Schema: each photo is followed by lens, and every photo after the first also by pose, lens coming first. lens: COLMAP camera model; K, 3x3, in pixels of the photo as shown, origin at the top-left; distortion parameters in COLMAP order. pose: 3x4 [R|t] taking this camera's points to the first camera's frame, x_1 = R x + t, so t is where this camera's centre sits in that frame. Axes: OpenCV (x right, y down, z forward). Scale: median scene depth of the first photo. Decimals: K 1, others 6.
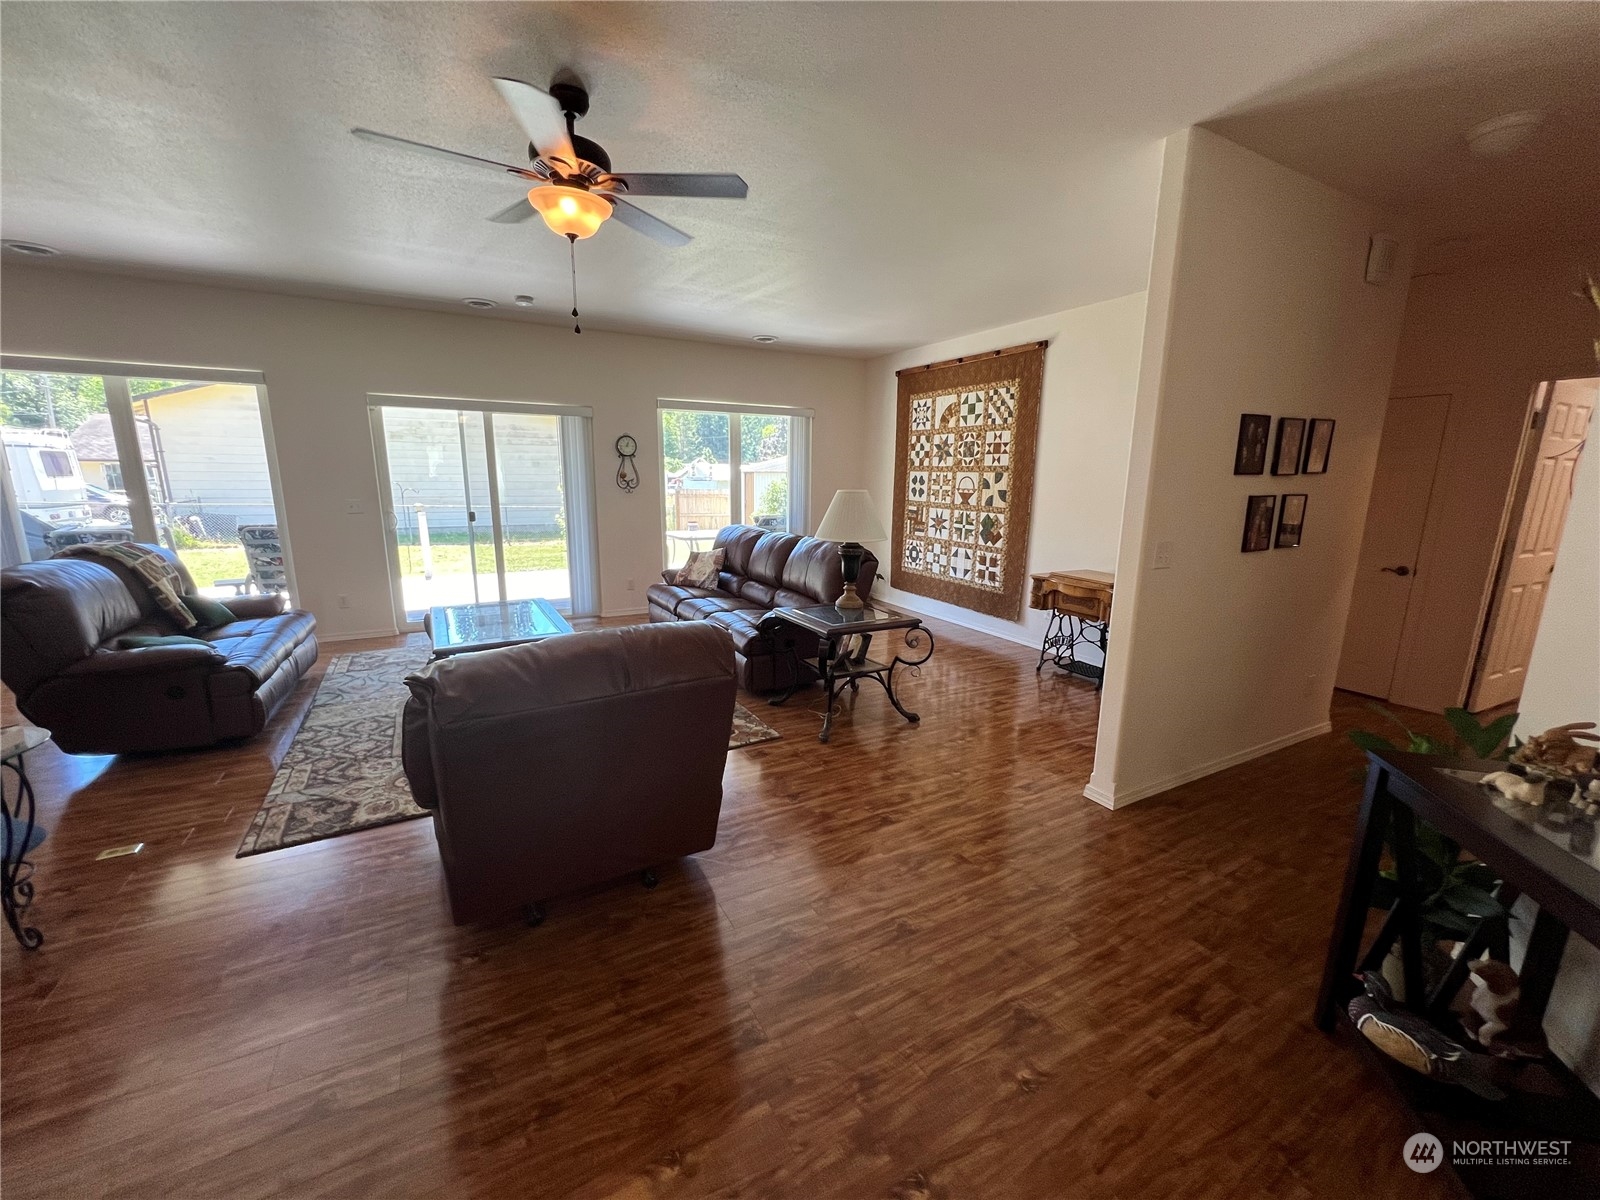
lens RADIAL K [[639.4, 0, 799.3], [0, 639.4, 608.4], [0, 0, 1]] dist [0.000434, 0.000255]
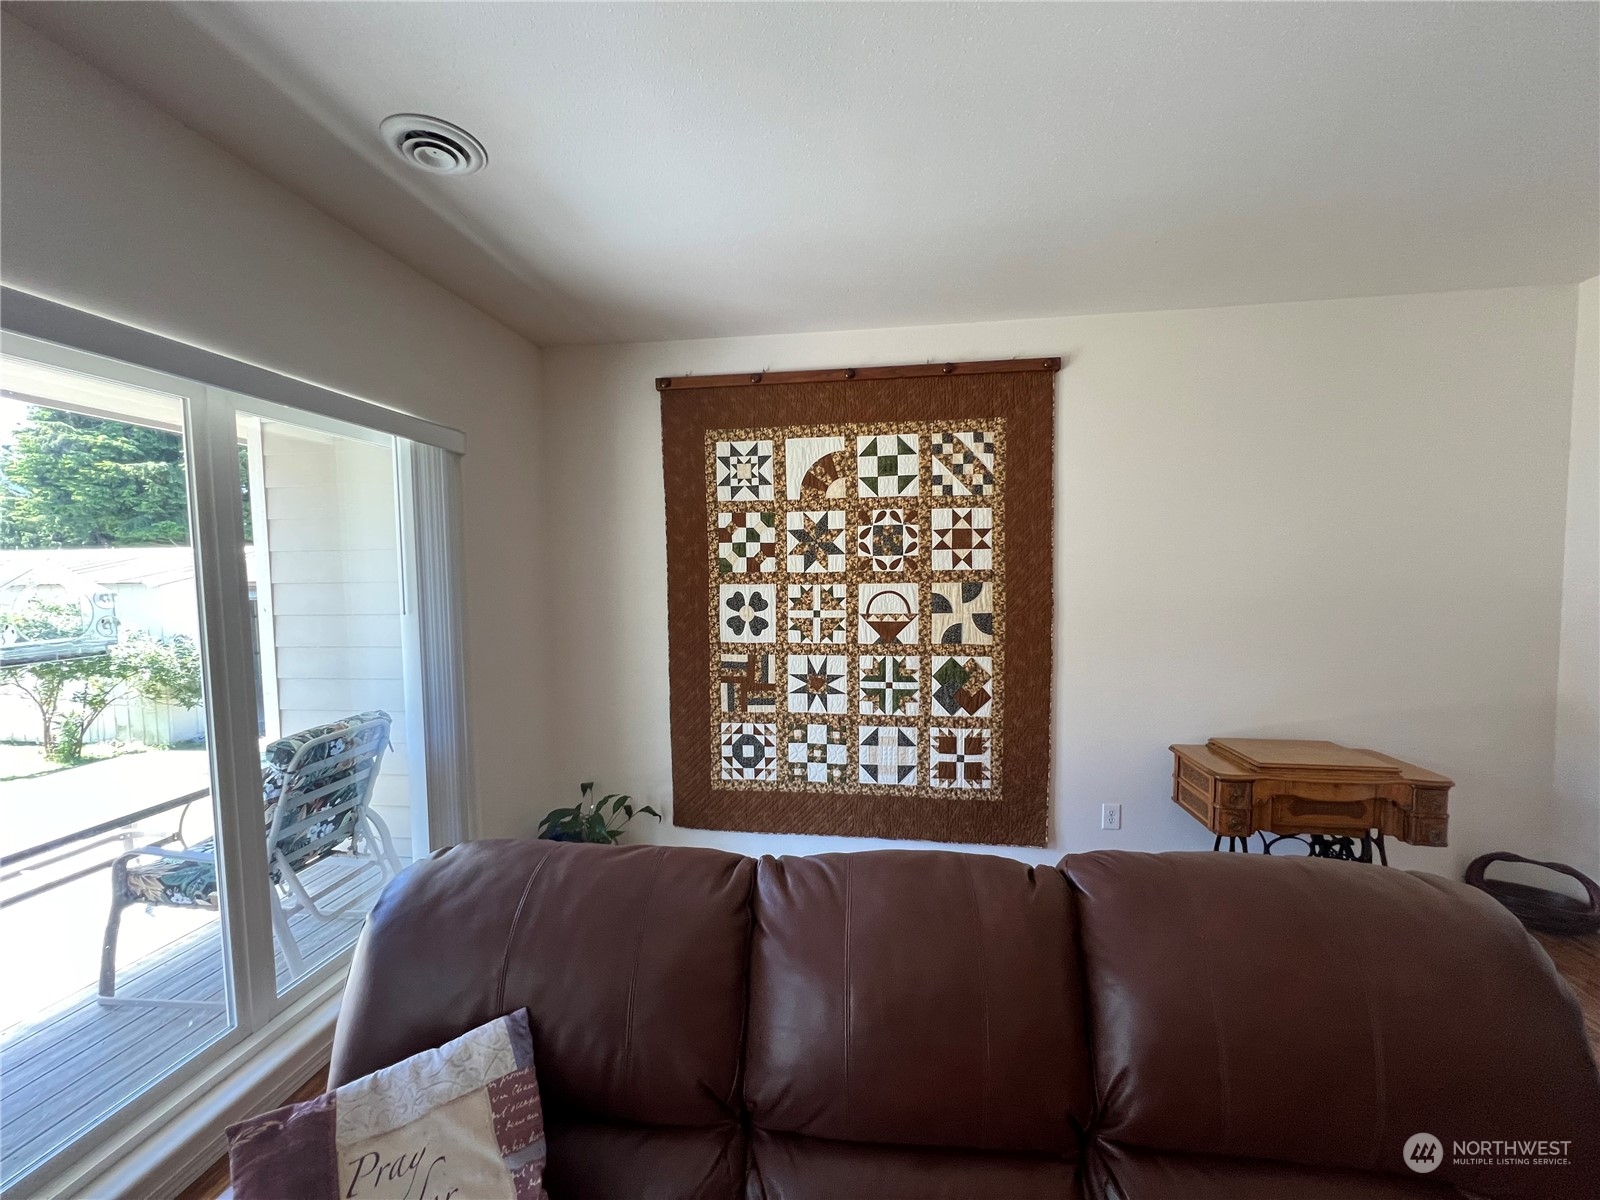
lens RADIAL K [[639.4, 0, 799.8], [0, 639.4, 609.1], [0, 0, 1]] dist [0.000434, 0.000255]
pose [[0.591586, -0.070045, 0.803193, -0.200649], [0.188044, 0.980731, -0.052975, -0.177562], [-0.784006, 0.182375, 0.593358, 0.748280]]
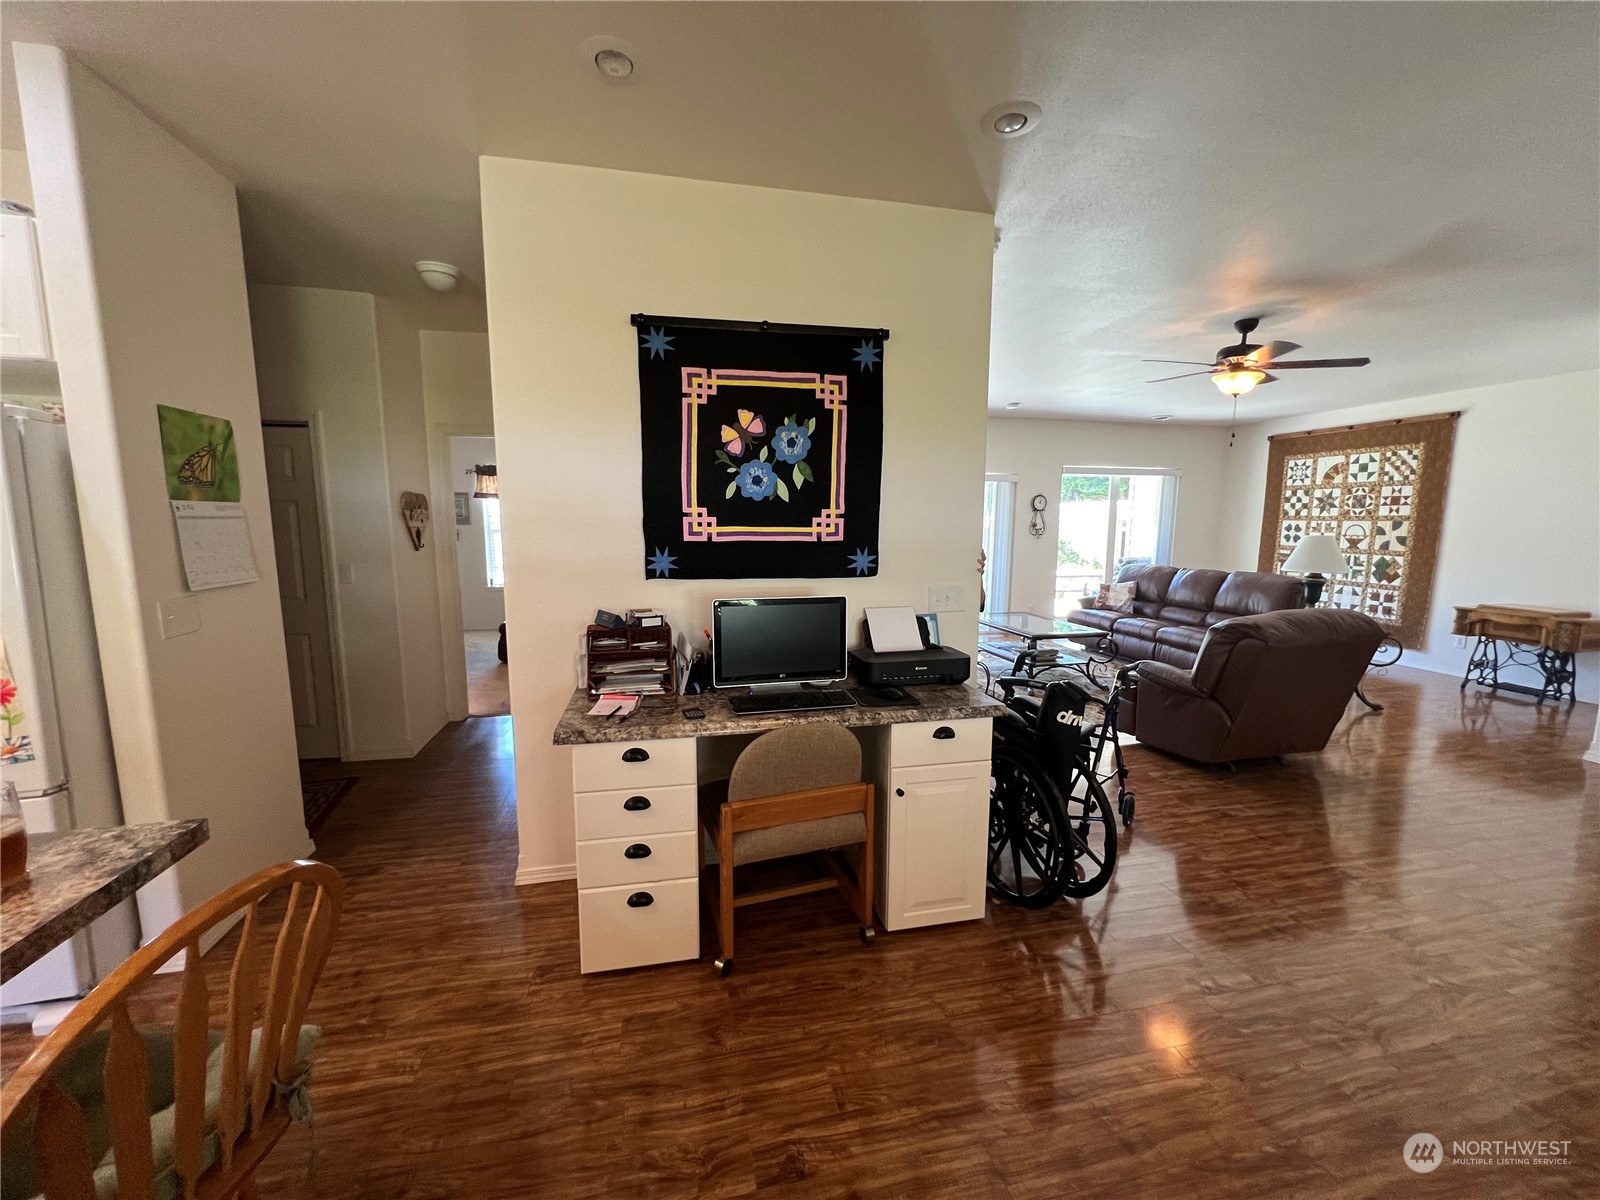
lens RADIAL K [[639.4, 0, 801.5], [0, 639.4, 606.7], [0, 0, 1]] dist [0.000434, 0.000255]
pose [[0.960457, 0.030969, -0.276701, -0.378672], [-0.051780, 0.996326, -0.068222, 0.073451], [0.273572, 0.079852, 0.958531, -0.376813]]
